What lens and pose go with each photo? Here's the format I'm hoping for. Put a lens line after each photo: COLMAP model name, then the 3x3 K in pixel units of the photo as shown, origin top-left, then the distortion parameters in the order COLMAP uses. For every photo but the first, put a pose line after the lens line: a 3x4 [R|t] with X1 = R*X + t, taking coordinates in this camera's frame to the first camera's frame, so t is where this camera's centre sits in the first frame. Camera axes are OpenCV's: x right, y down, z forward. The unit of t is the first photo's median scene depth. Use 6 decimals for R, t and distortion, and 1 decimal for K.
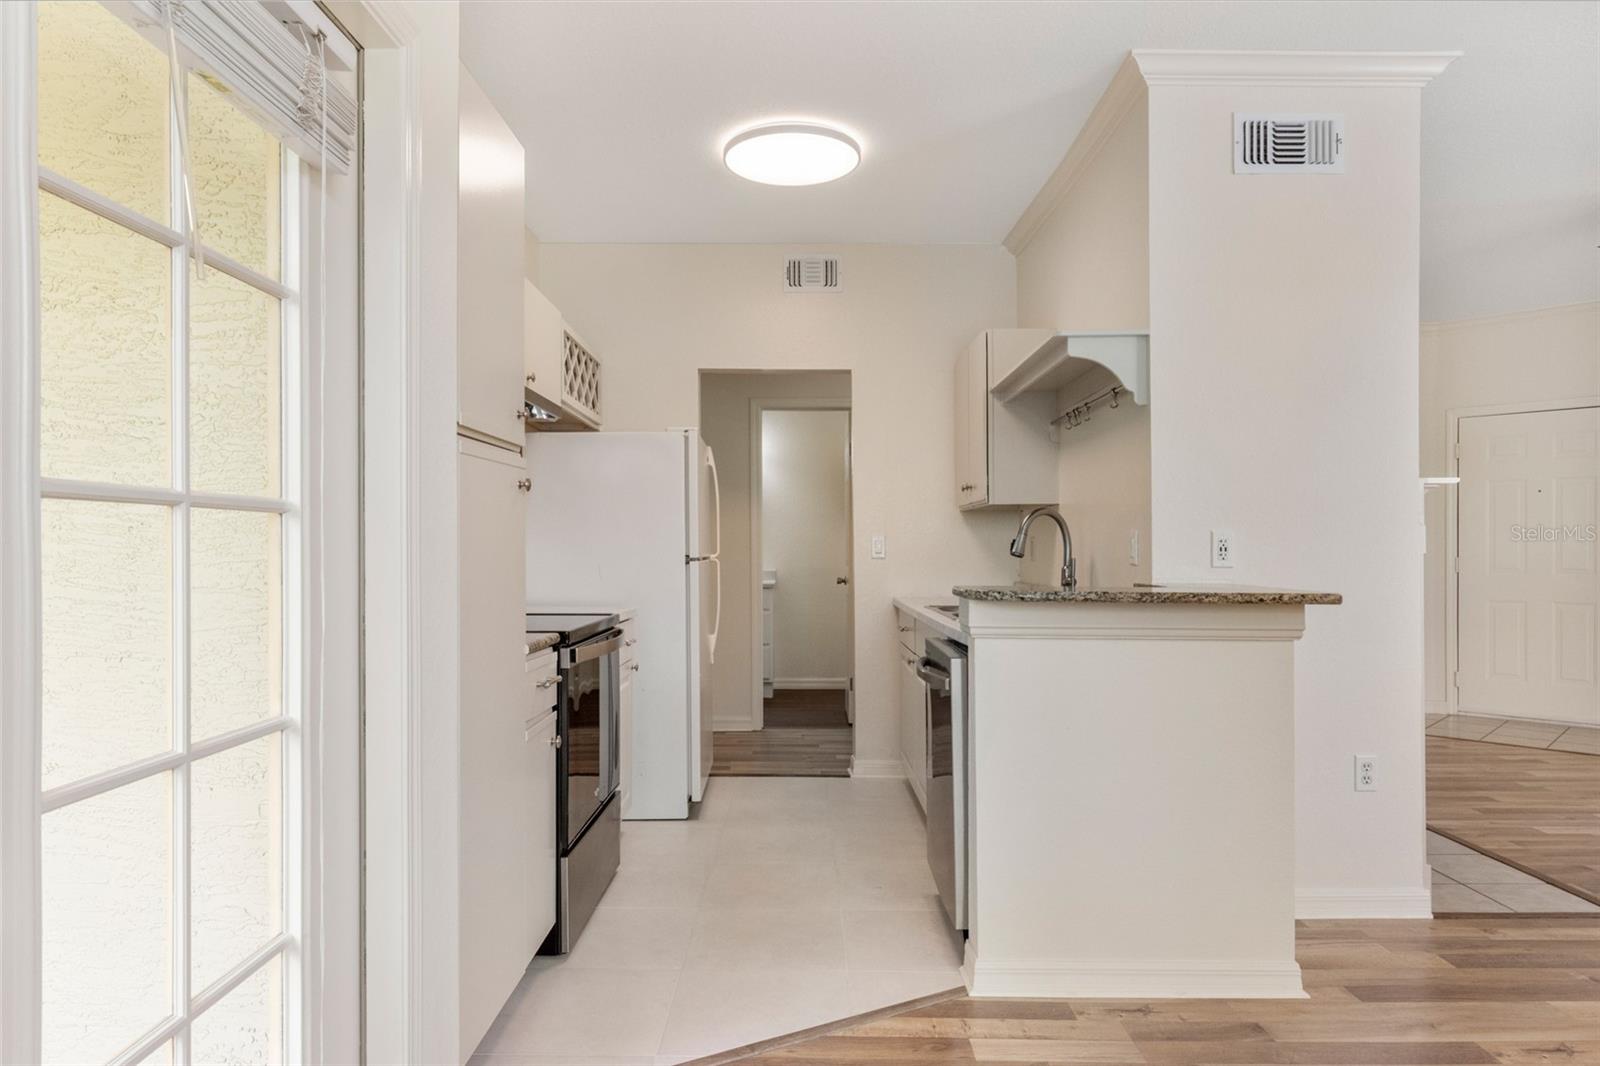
lens RADIAL K [[942.9, 0, 800.0], [0, 942.9, 533.0], [0, 0, 1]] dist [-0.008543, -0.002309]
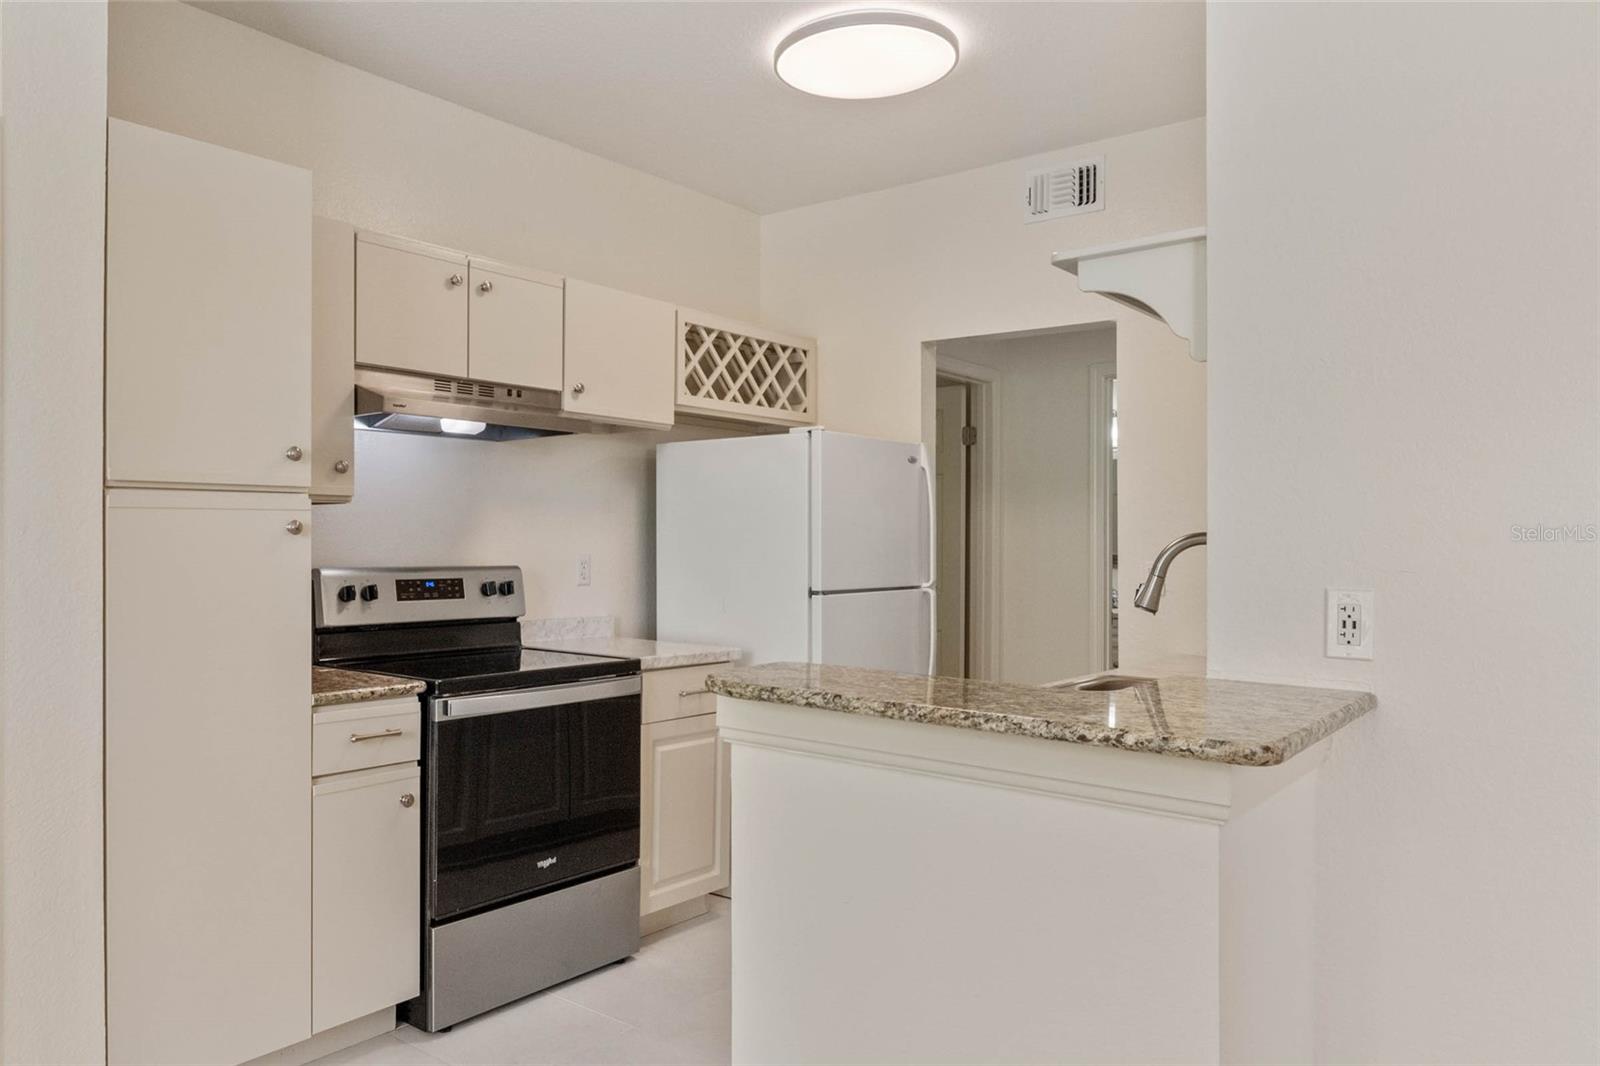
lens RADIAL K [[1127.5, 0, 750.0], [0, 1127.5, 528.2], [0, 0, 1]] dist [0.004395, -0.000046]
pose [[0.772839, -0.000058, -0.634602, 0.589825], [0.002486, 0.999993, 0.002936, -0.038496], [0.634598, -0.003846, 0.772833, 0.307551]]
